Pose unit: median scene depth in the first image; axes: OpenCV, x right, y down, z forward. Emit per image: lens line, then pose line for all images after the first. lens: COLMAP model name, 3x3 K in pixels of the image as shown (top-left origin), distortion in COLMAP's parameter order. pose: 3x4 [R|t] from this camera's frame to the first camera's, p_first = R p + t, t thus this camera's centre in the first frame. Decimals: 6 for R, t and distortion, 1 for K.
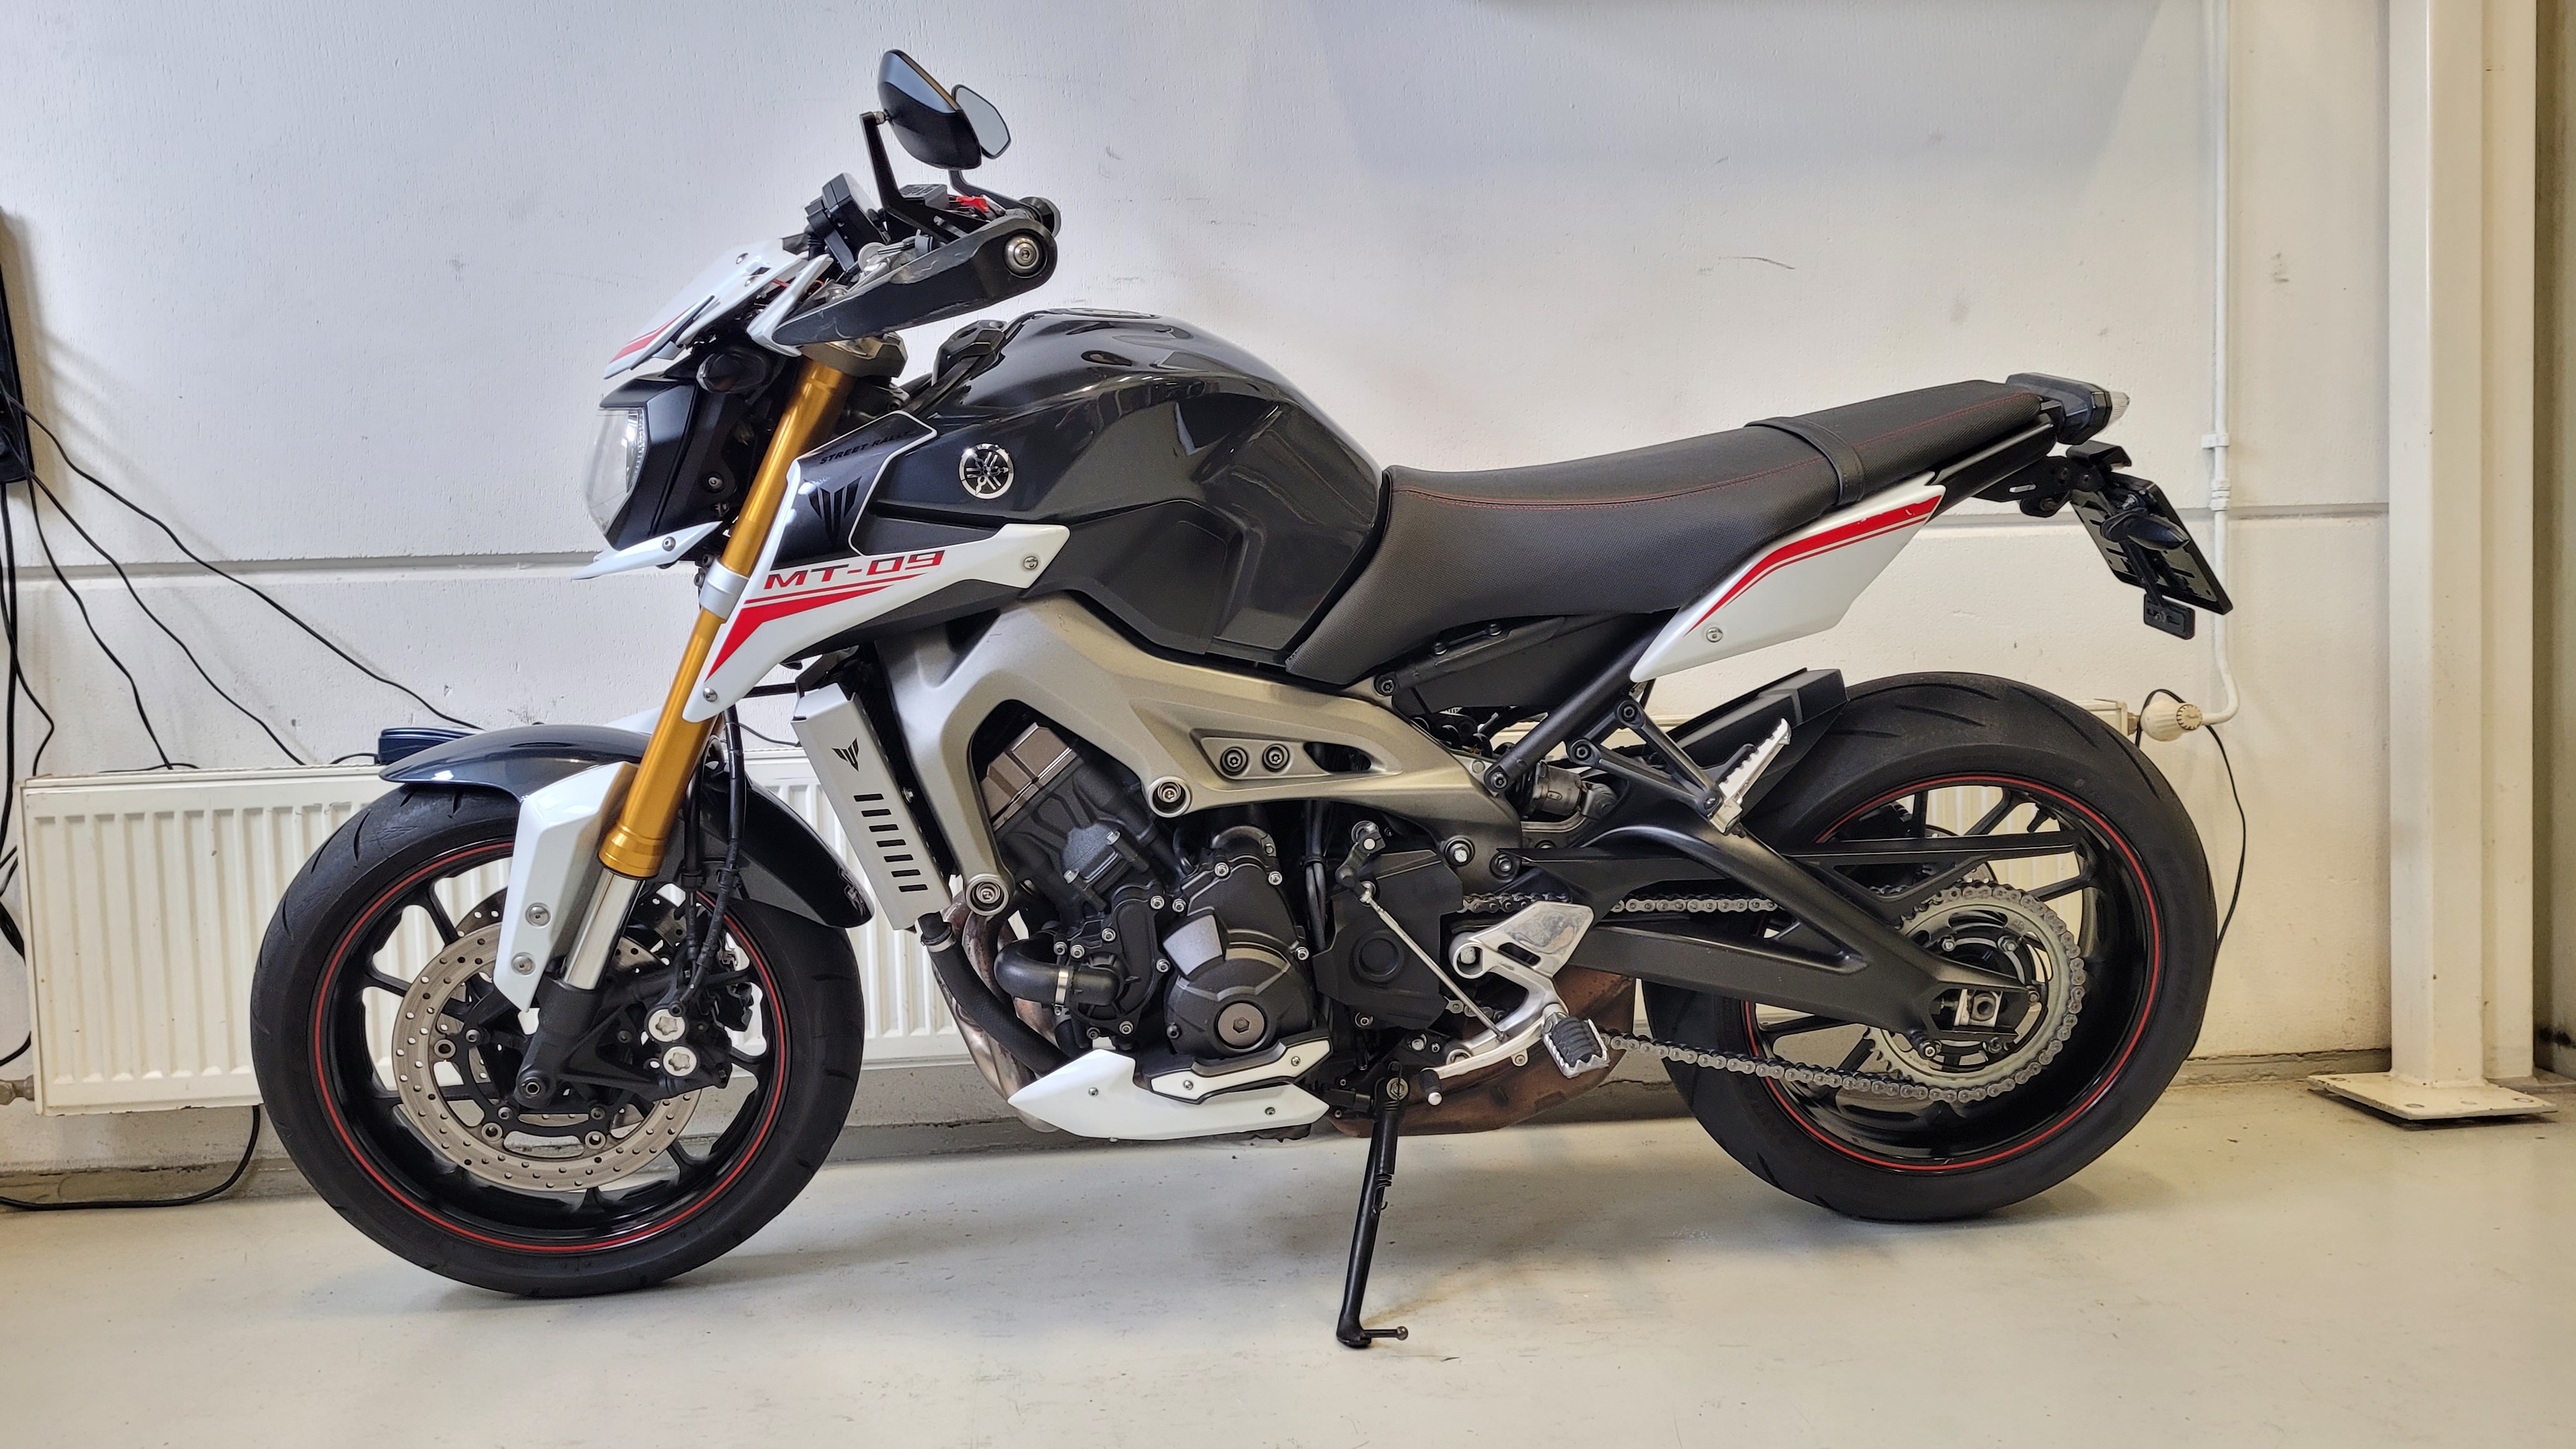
lens RADIAL K [[1950.3, 0, 1304.0], [0, 1950.3, 691.4], [0, 0, 1]] dist [0.058192, -0.055911]
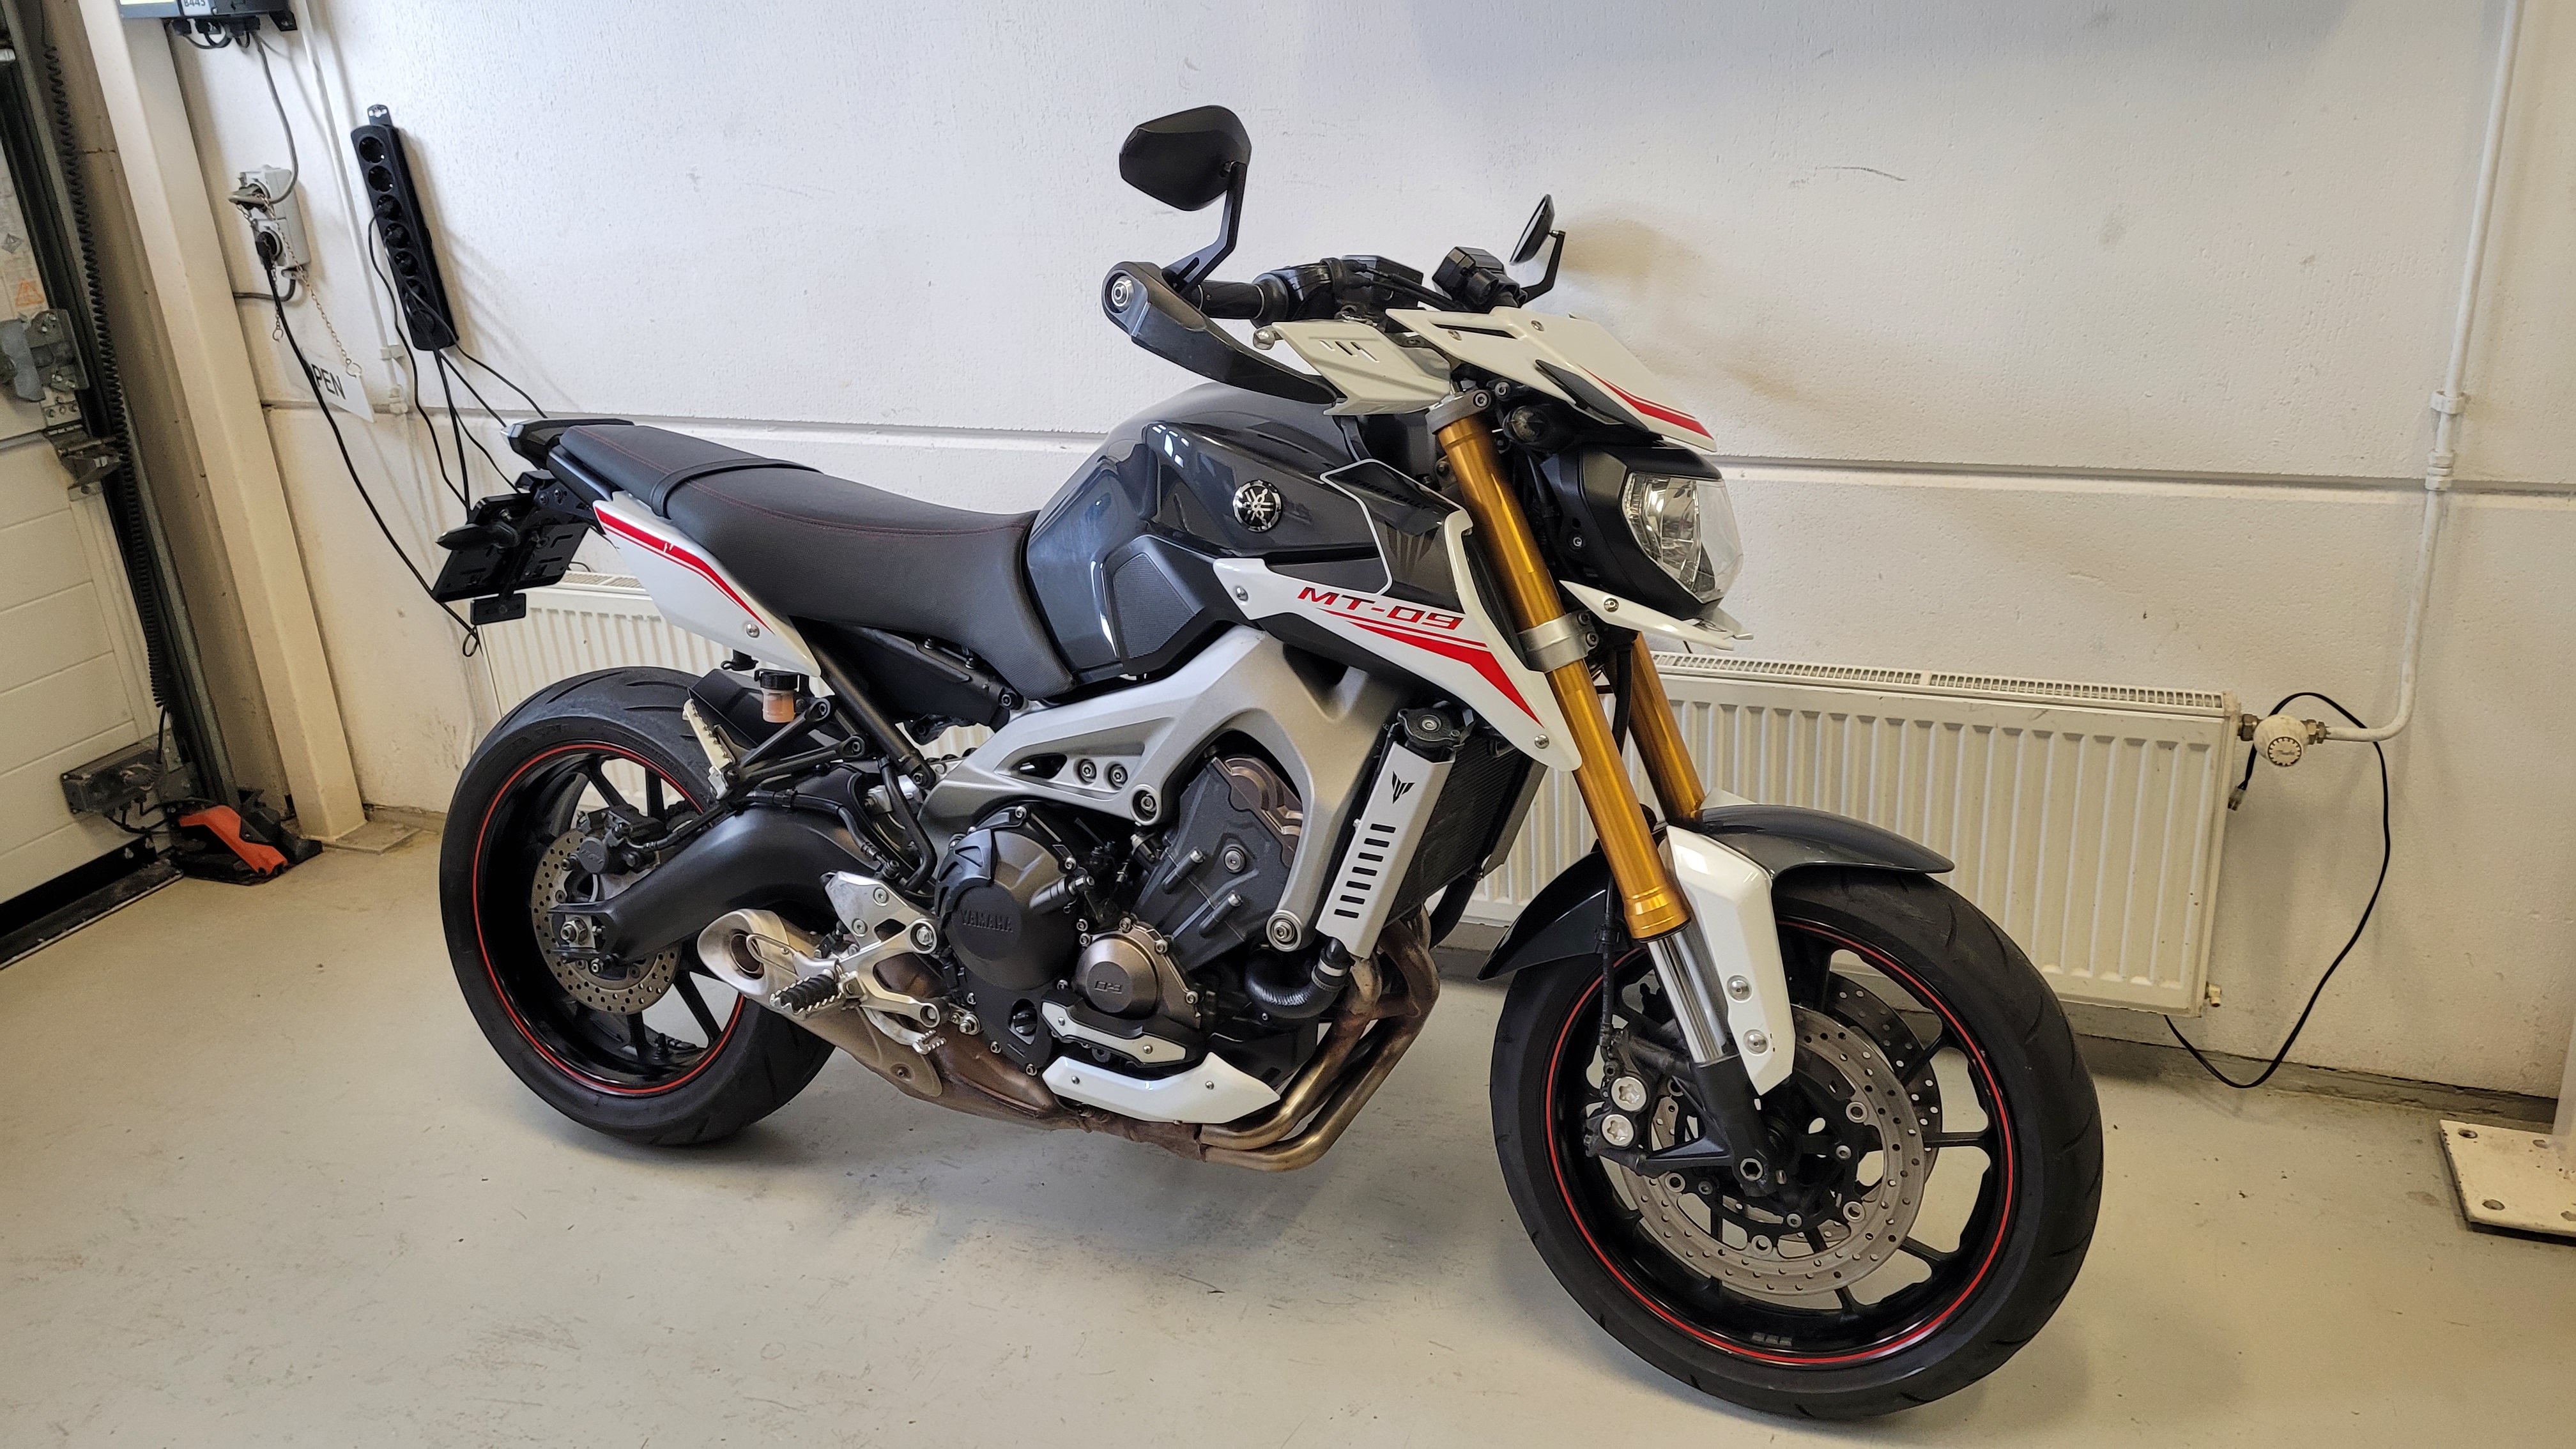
lens RADIAL K [[1950.3, 0, 1292.3], [0, 1950.3, 692.4], [0, 0, 1]] dist [0.058192, -0.055911]
pose [[0.891269, 0.139645, -0.431437, 0.458883], [0.007430, 0.946780, 0.321797, -0.312719], [0.453413, -0.290013, 0.842798, 0.083417]]
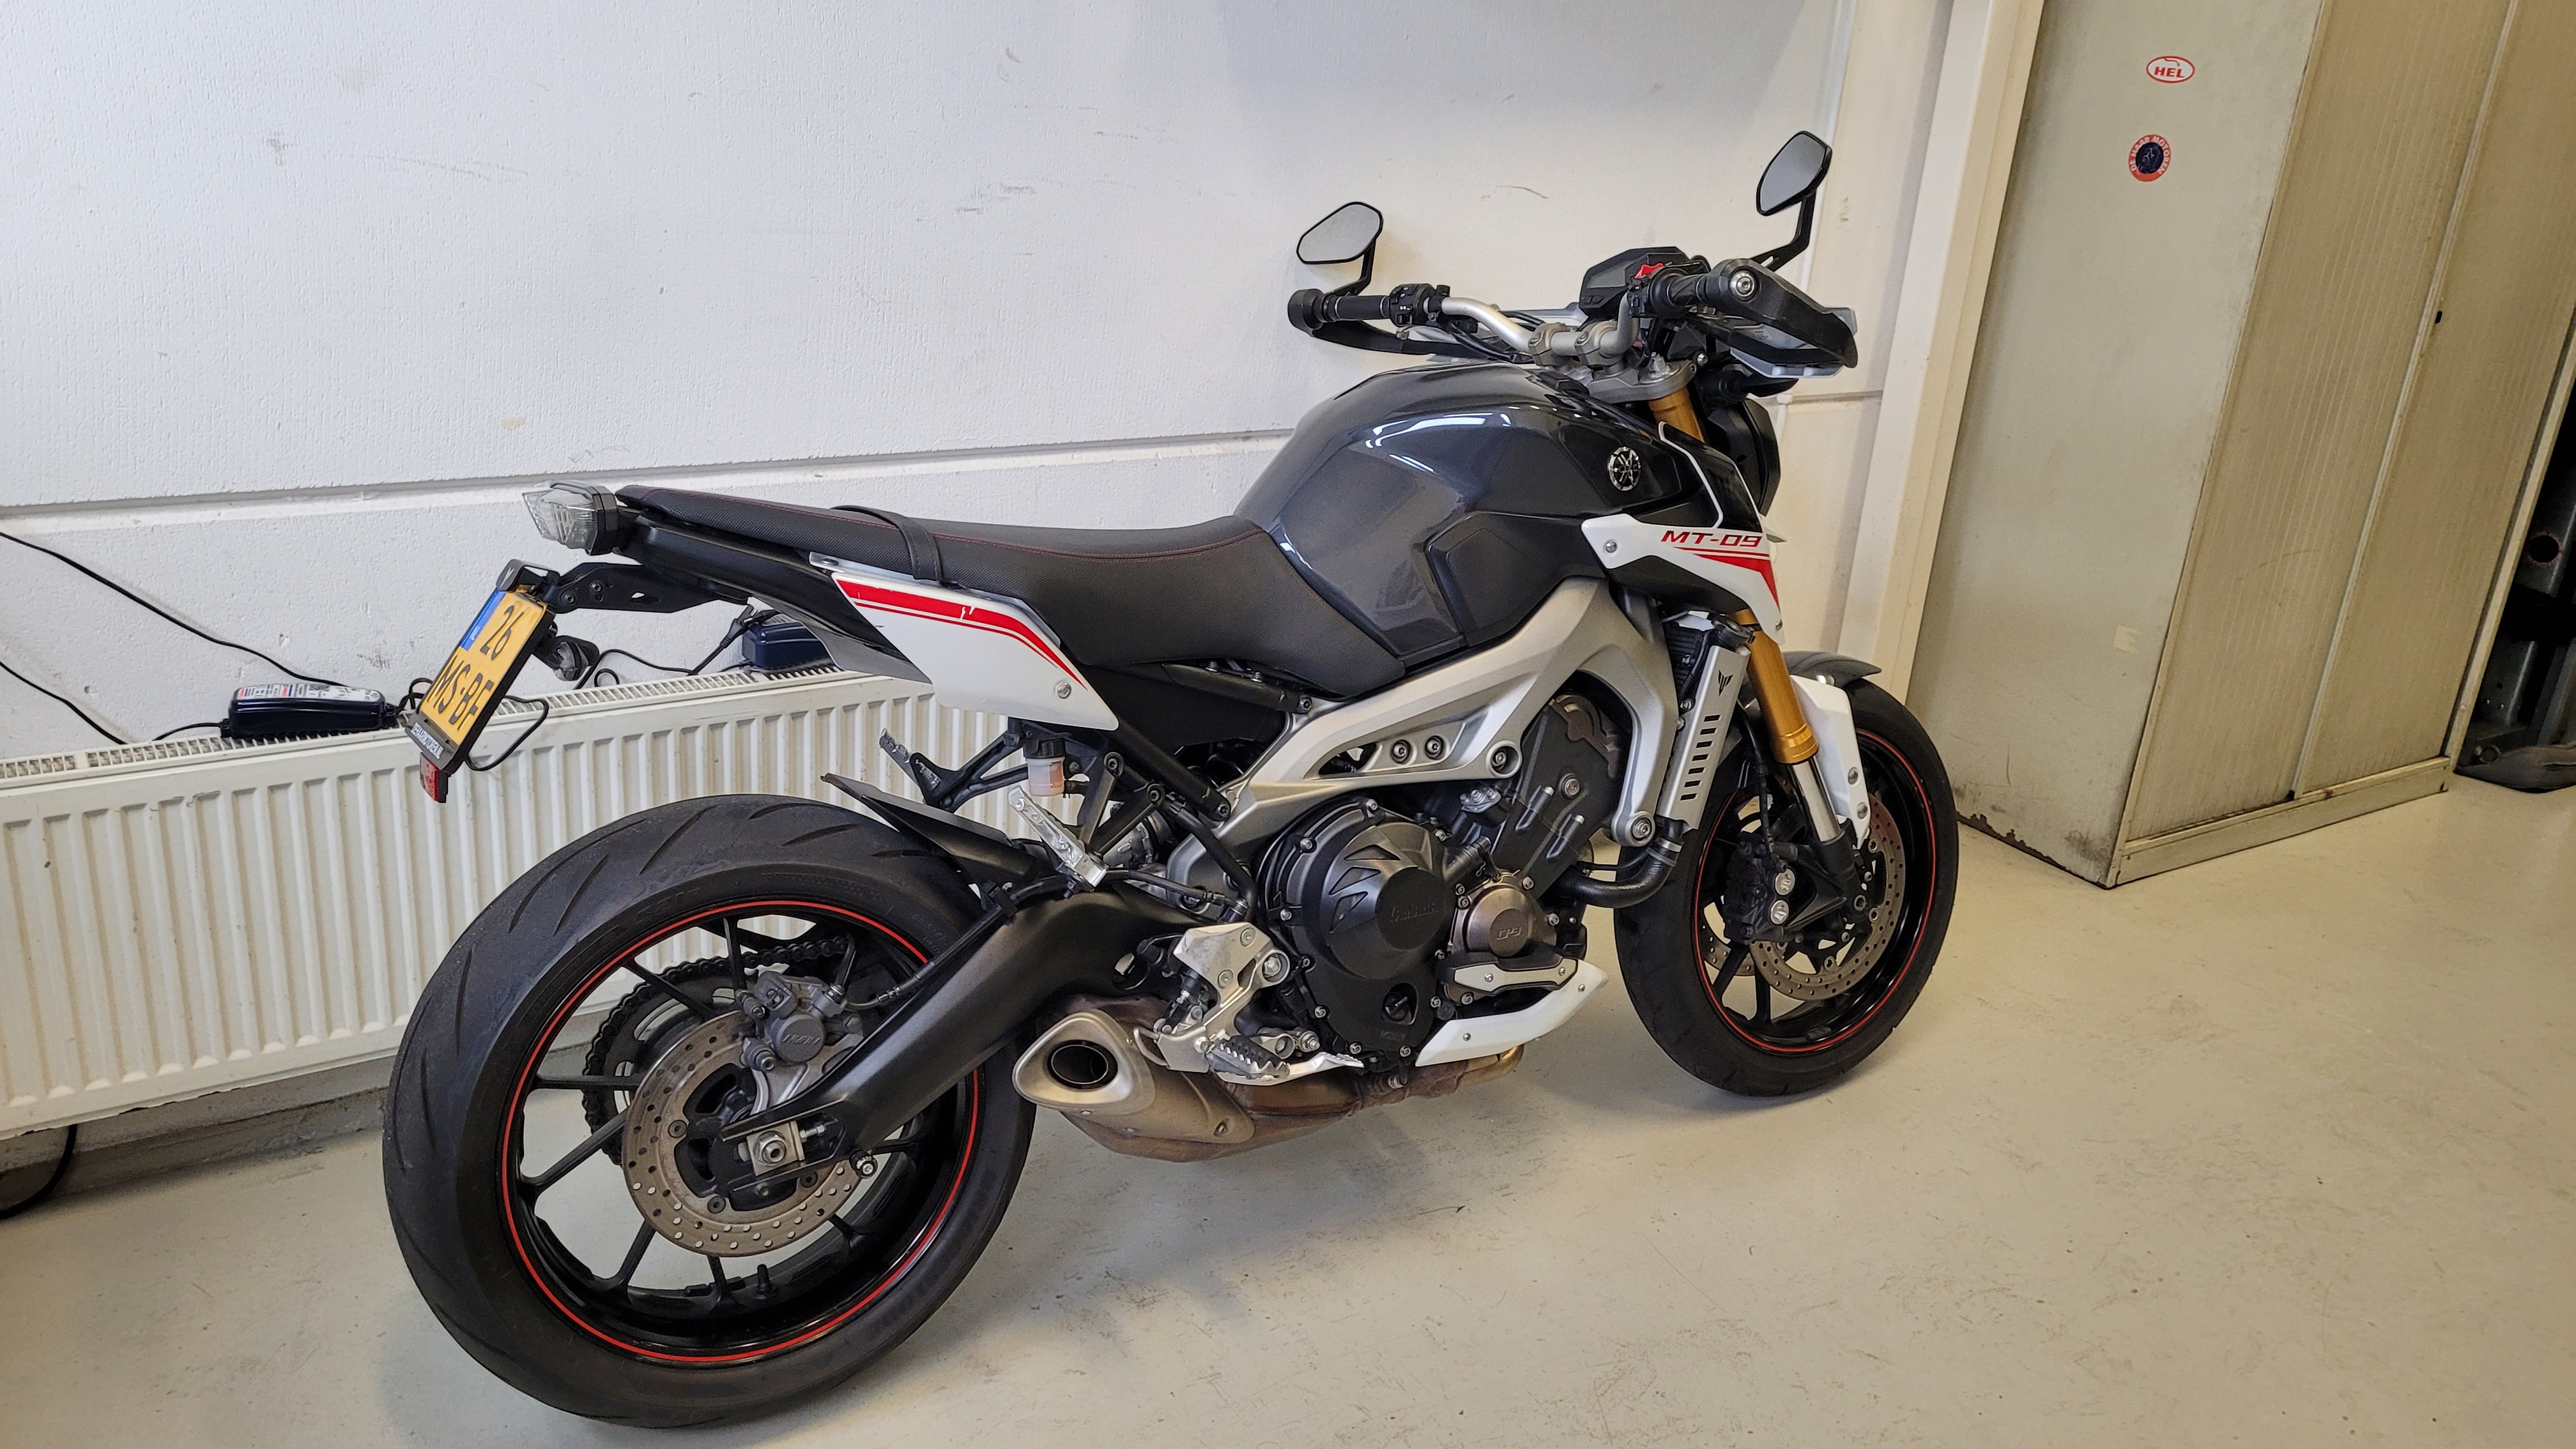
lens RADIAL K [[1950.3, 0, 1327.9], [0, 1950.3, 681.7], [0, 0, 1]] dist [0.058192, -0.055911]
pose [[0.867474, -0.067074, 0.492939, -0.489550], [-0.082751, 0.957610, 0.275926, -0.276185], [-0.490551, -0.280150, 0.825152, 0.045425]]
